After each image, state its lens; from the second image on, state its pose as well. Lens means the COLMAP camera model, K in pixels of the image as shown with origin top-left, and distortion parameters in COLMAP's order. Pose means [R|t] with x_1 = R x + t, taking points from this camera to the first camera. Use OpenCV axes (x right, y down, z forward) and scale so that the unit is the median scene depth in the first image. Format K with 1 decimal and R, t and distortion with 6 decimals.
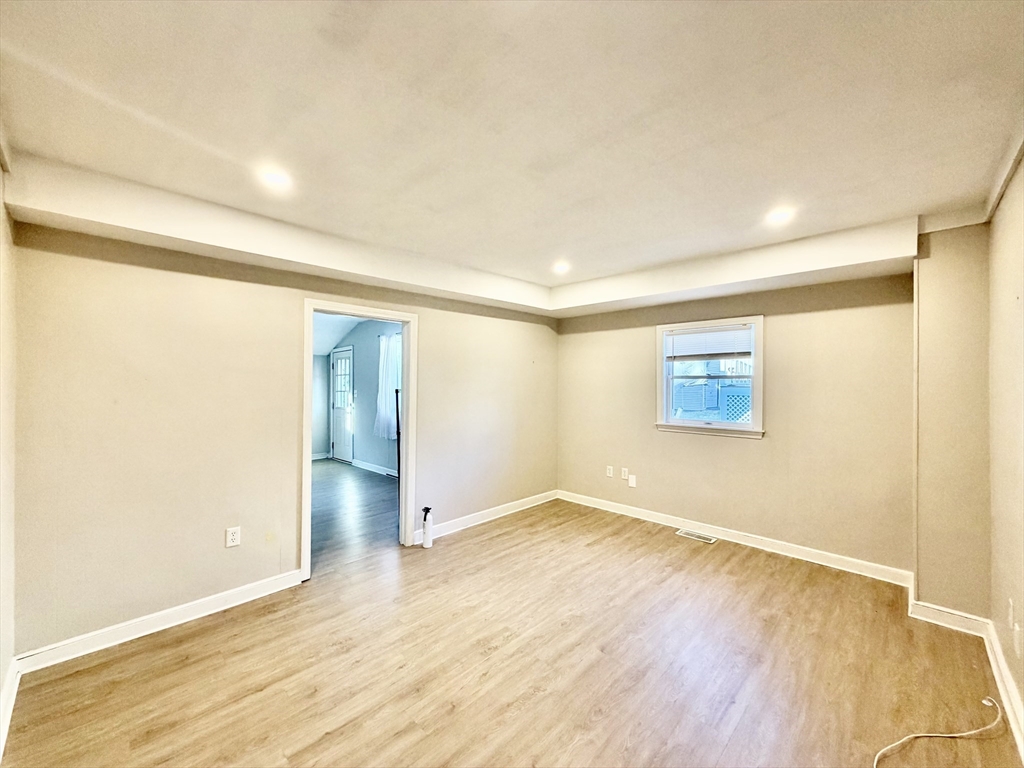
lens RADIAL K [[408.5, 0, 511.8], [0, 408.5, 386.2], [0, 0, 1]] dist [0.003843, 0.000666]
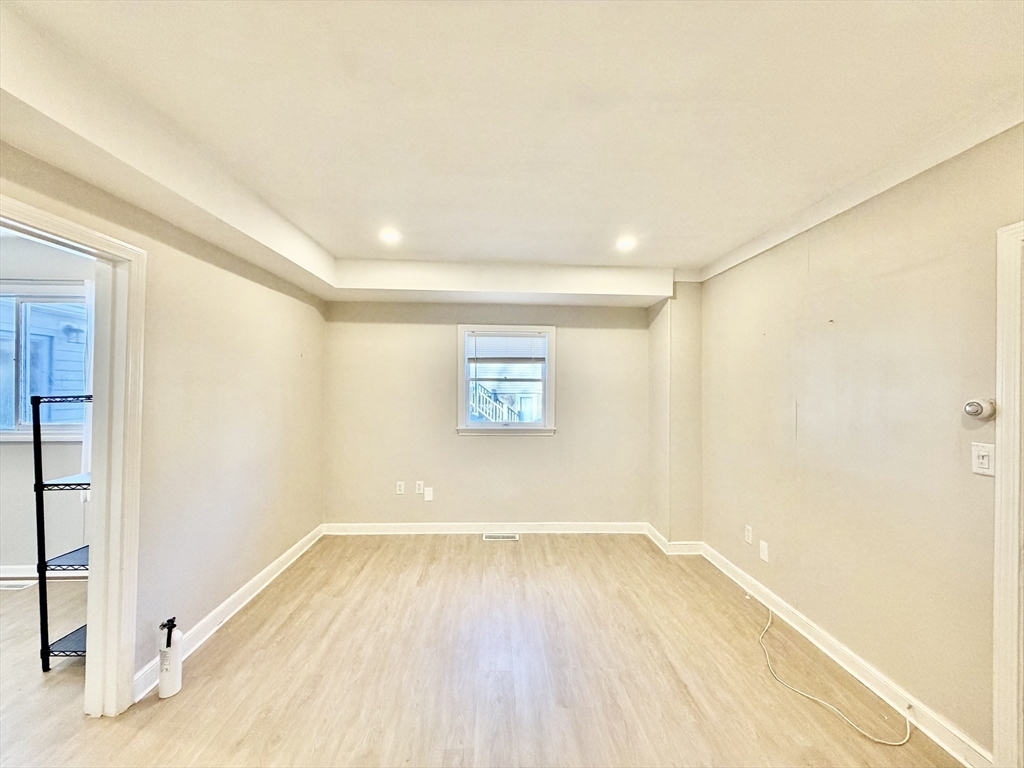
lens RADIAL K [[408.5, 0, 509.3], [0, 408.5, 385.7], [0, 0, 1]] dist [0.003843, 0.000666]
pose [[0.687207, 0.002793, 0.726456, -0.288537], [-0.002000, 0.999996, -0.001953, -0.006209], [-0.726459, -0.000111, 0.687210, 0.309250]]
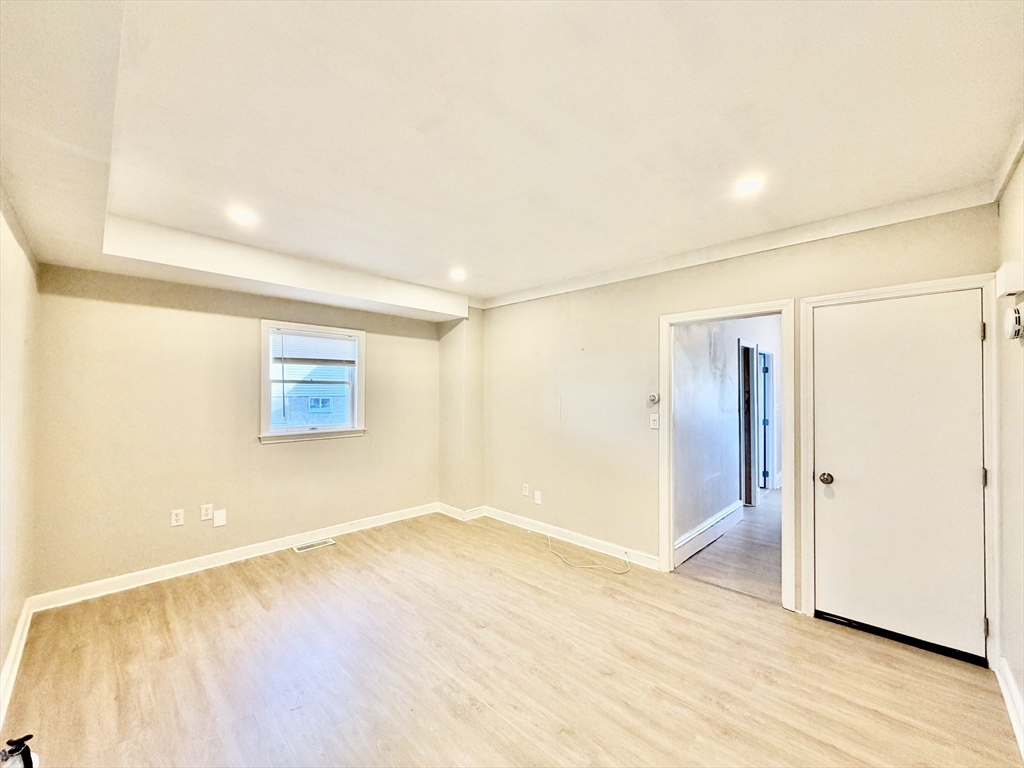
lens RADIAL K [[408.5, 0, 507.4], [0, 408.5, 384.4], [0, 0, 1]] dist [0.003843, 0.000666]
pose [[0.009317, 0.010622, 0.999900, -0.556128], [0.002352, 0.999941, -0.010644, -0.005170], [-0.999954, 0.002451, 0.009291, 0.565210]]
